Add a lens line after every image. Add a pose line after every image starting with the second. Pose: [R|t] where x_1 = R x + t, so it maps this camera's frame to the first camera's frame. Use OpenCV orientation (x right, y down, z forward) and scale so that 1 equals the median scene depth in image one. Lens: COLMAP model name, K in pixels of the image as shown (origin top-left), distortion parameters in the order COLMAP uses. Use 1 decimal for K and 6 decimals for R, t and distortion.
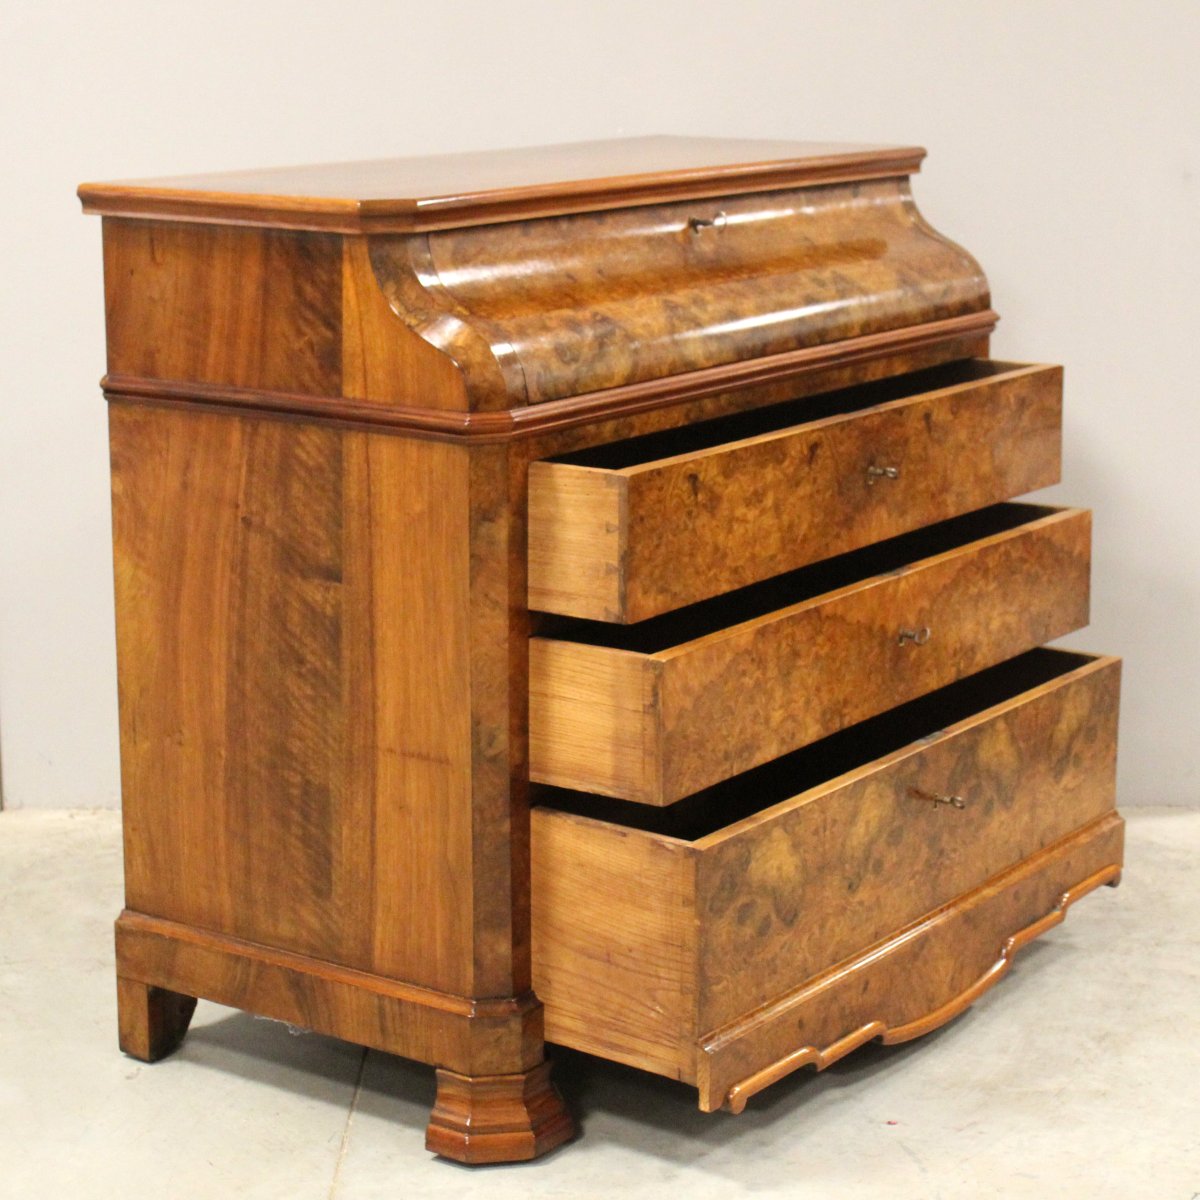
lens RADIAL K [[2796.2, 0, 554.8], [0, 2796.2, 579.5], [0, 0, 1]] dist [-0.036388, 0.233237]
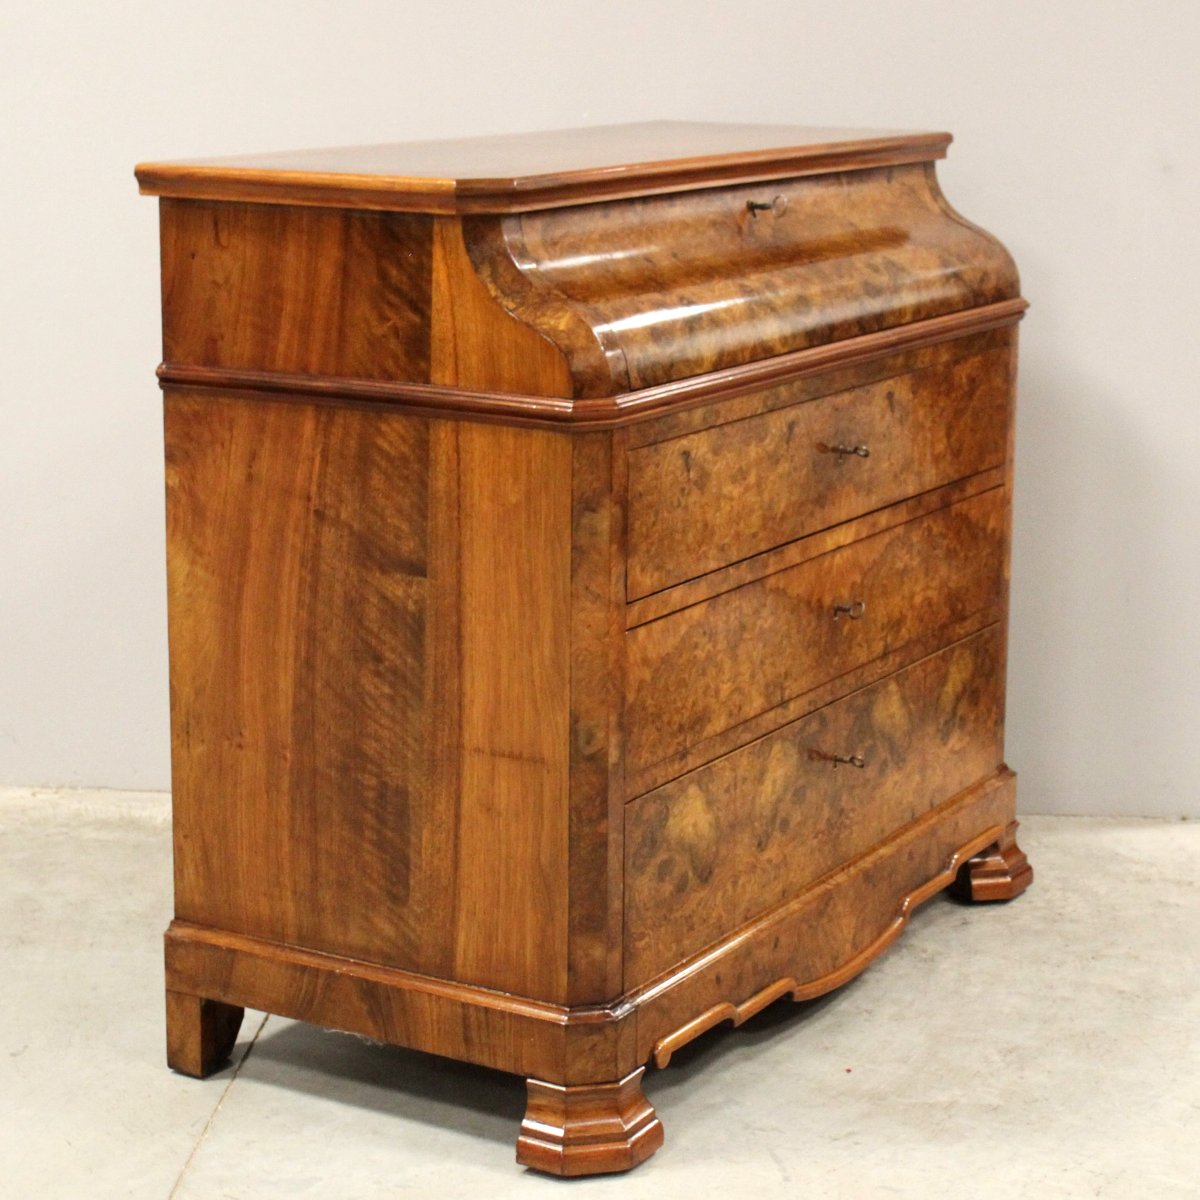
lens RADIAL K [[2796.2, 0, 554.8], [0, 2796.2, 579.5], [0, 0, 1]] dist [-0.036388, 0.233237]
pose [[0.996676, -0.009106, 0.080956, -0.109031], [0.009184, 0.999958, -0.000586, 0.002979], [-0.080947, 0.001328, 0.996717, 0.035277]]
